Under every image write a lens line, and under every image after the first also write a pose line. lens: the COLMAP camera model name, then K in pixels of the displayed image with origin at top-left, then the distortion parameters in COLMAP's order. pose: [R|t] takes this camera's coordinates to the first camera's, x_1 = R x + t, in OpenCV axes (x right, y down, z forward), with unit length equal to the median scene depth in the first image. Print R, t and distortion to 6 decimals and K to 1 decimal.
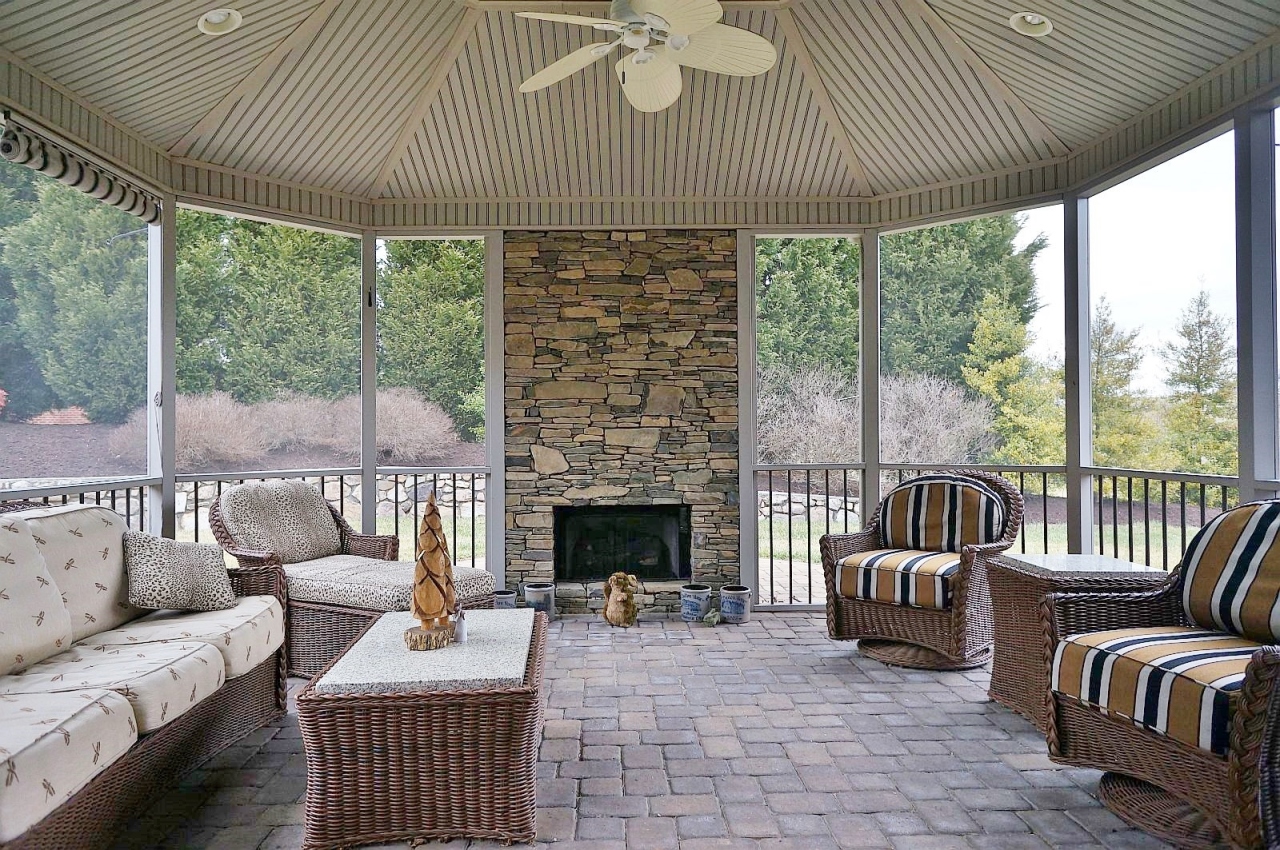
lens RADIAL K [[875.6, 0, 630.4], [0, 875.6, 425.2], [0, 0, 1]] dist [-0.008003, 0.006371]
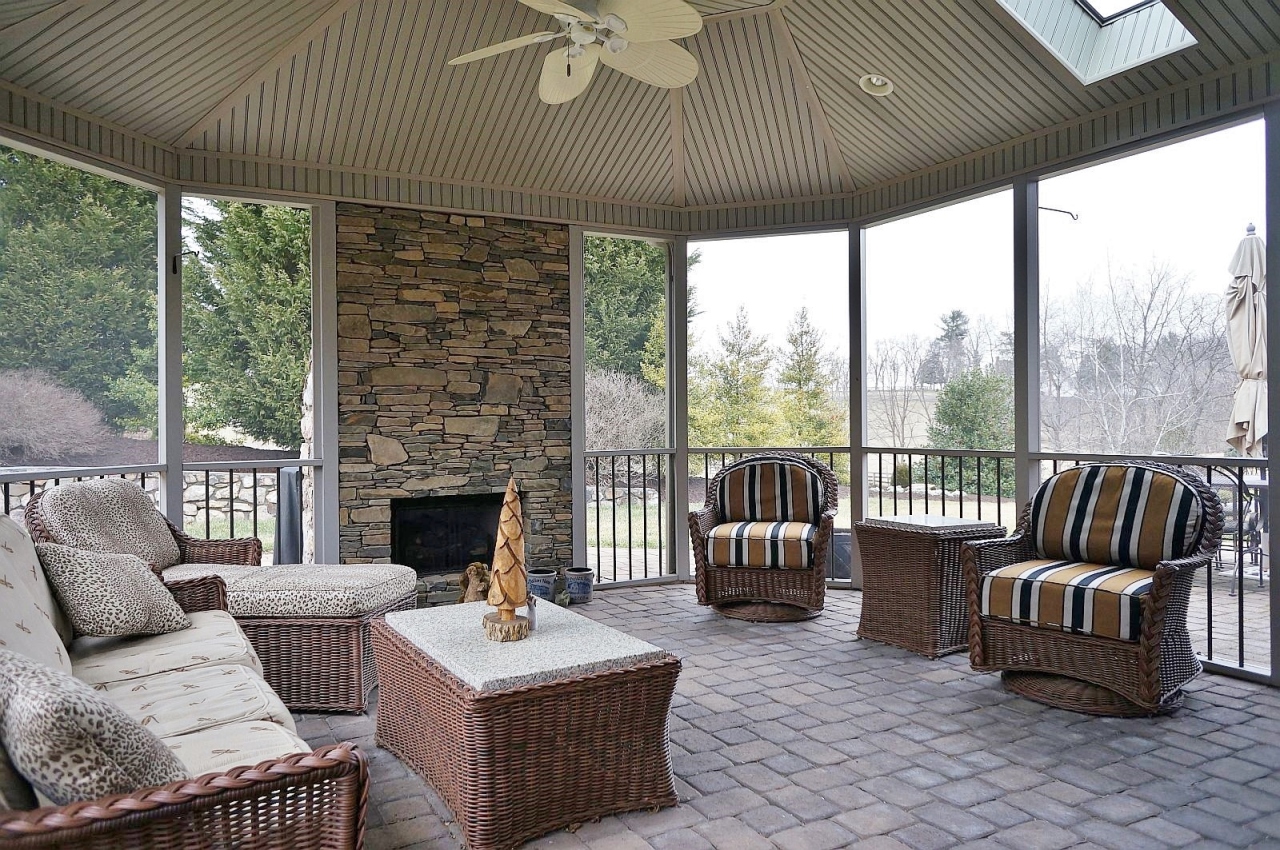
lens RADIAL K [[875.6, 0, 632.5], [0, 875.6, 424.6], [0, 0, 1]] dist [-0.008003, 0.006371]
pose [[0.893356, -0.004271, 0.449330, -0.279814], [0.000931, 0.999970, 0.007653, 0.005208], [-0.449349, -0.006418, 0.893333, 0.037912]]
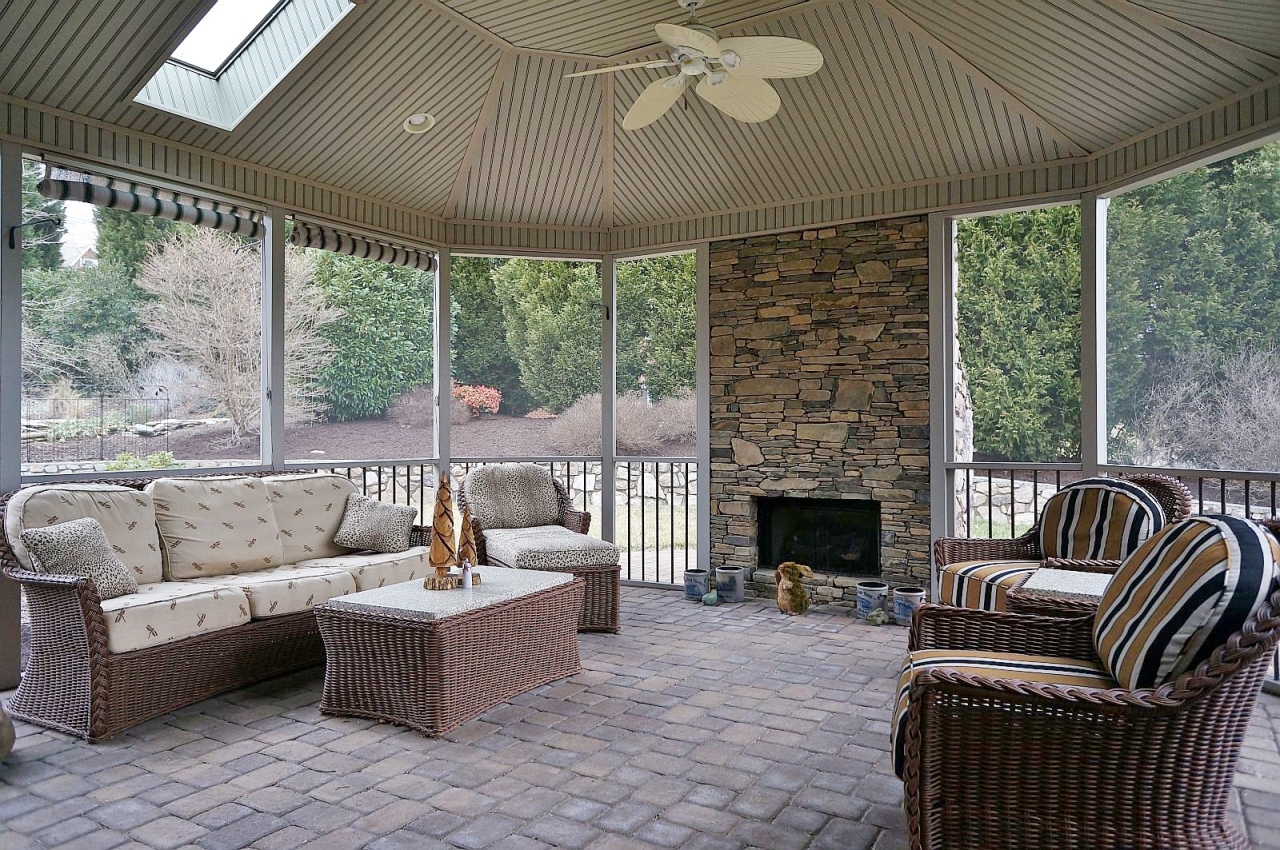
lens RADIAL K [[875.6, 0, 628.1], [0, 875.6, 426.7], [0, 0, 1]] dist [-0.008003, 0.006371]
pose [[0.833403, 0.004628, -0.552646, 0.376705], [0.000759, 0.999954, 0.009518, -0.002076], [0.552665, -0.008351, 0.833362, 0.028284]]
